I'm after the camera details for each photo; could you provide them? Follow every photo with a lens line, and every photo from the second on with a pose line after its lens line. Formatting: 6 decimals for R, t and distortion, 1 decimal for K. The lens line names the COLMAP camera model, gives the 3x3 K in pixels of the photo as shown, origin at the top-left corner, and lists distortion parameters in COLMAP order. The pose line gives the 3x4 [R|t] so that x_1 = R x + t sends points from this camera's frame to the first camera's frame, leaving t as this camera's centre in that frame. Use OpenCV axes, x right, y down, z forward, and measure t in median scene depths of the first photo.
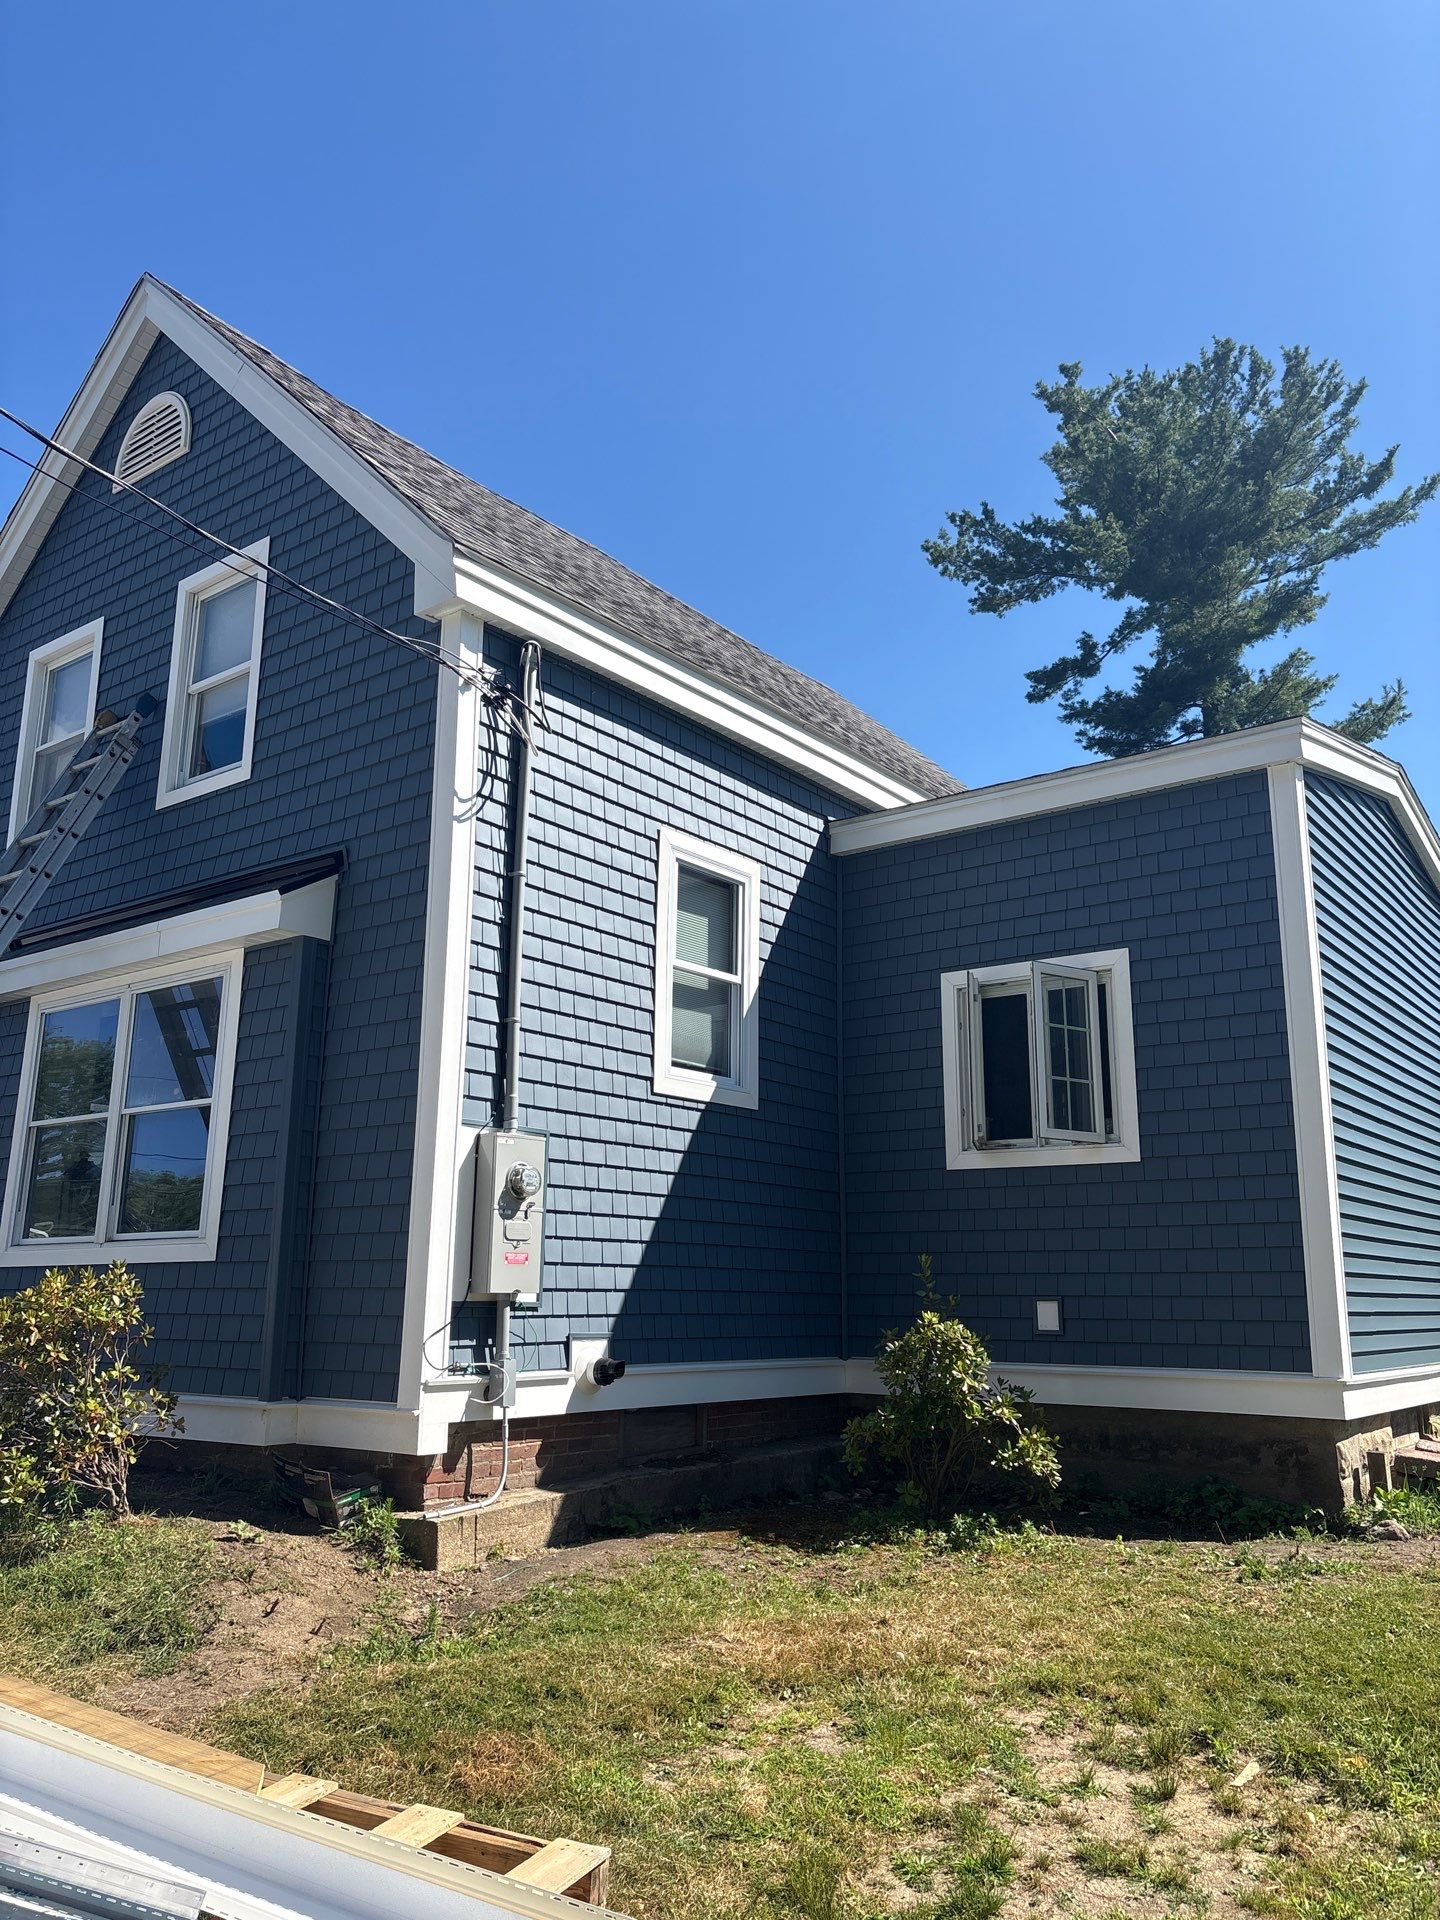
lens RADIAL K [[1425.7, 0, 720.0], [0, 1425.7, 960.0], [0, 0, 1]] dist [-0.034560, 0.003401]
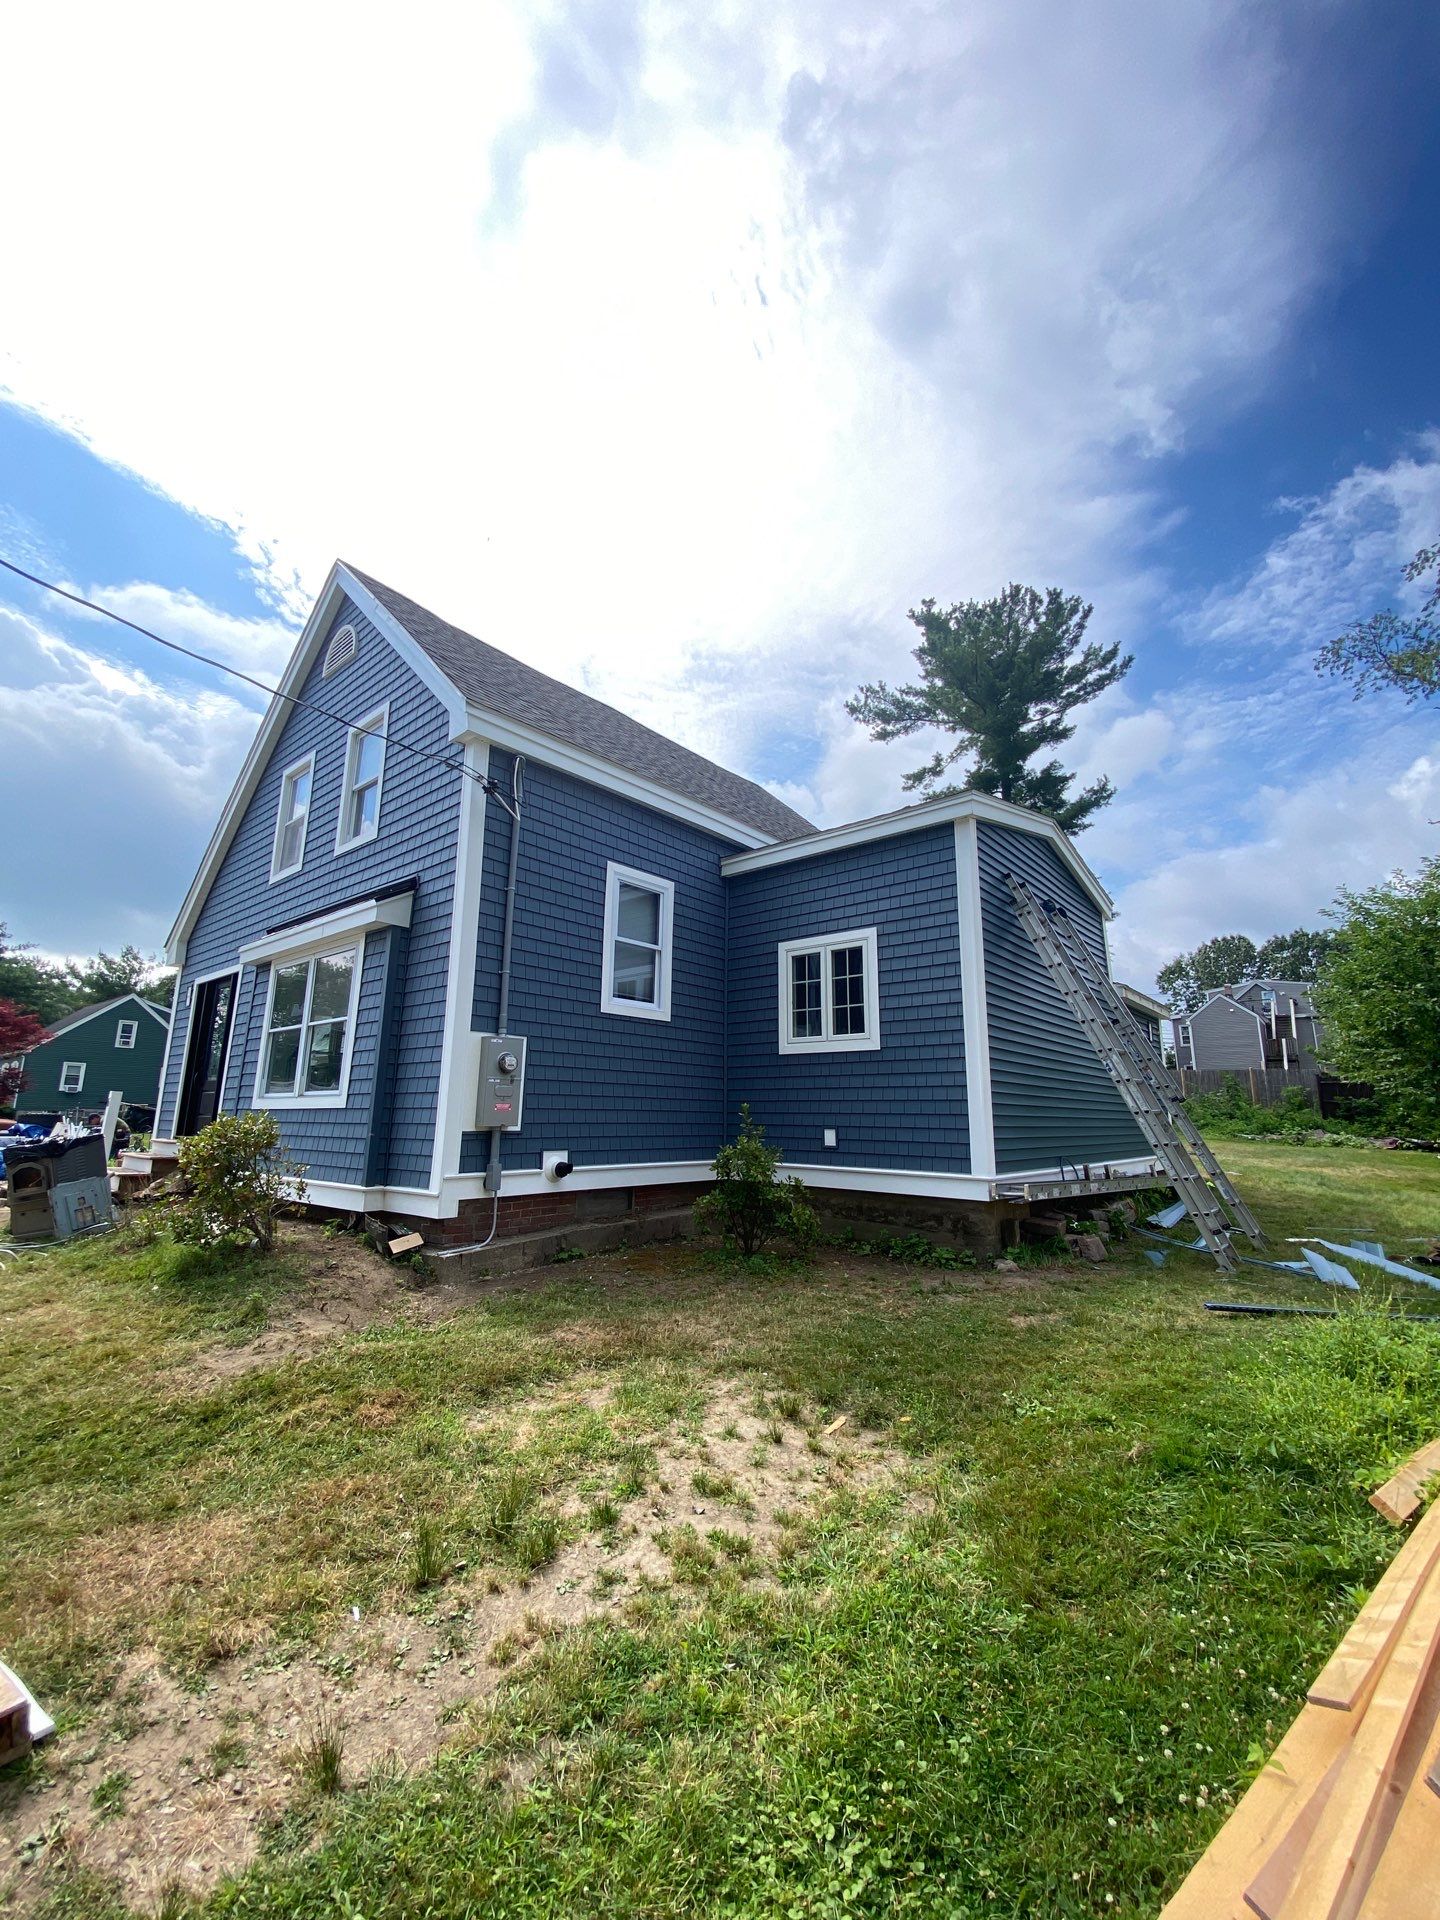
lens RADIAL K [[768.0, 0, 721.6], [0, 768.0, 965.6], [0, 0, 1]] dist [0.000414, 0.000015]
pose [[0.999077, -0.007036, -0.042377, 0.136738], [0.008651, 0.999238, 0.038048, 0.000473], [0.042077, -0.038379, 0.998377, 0.053682]]
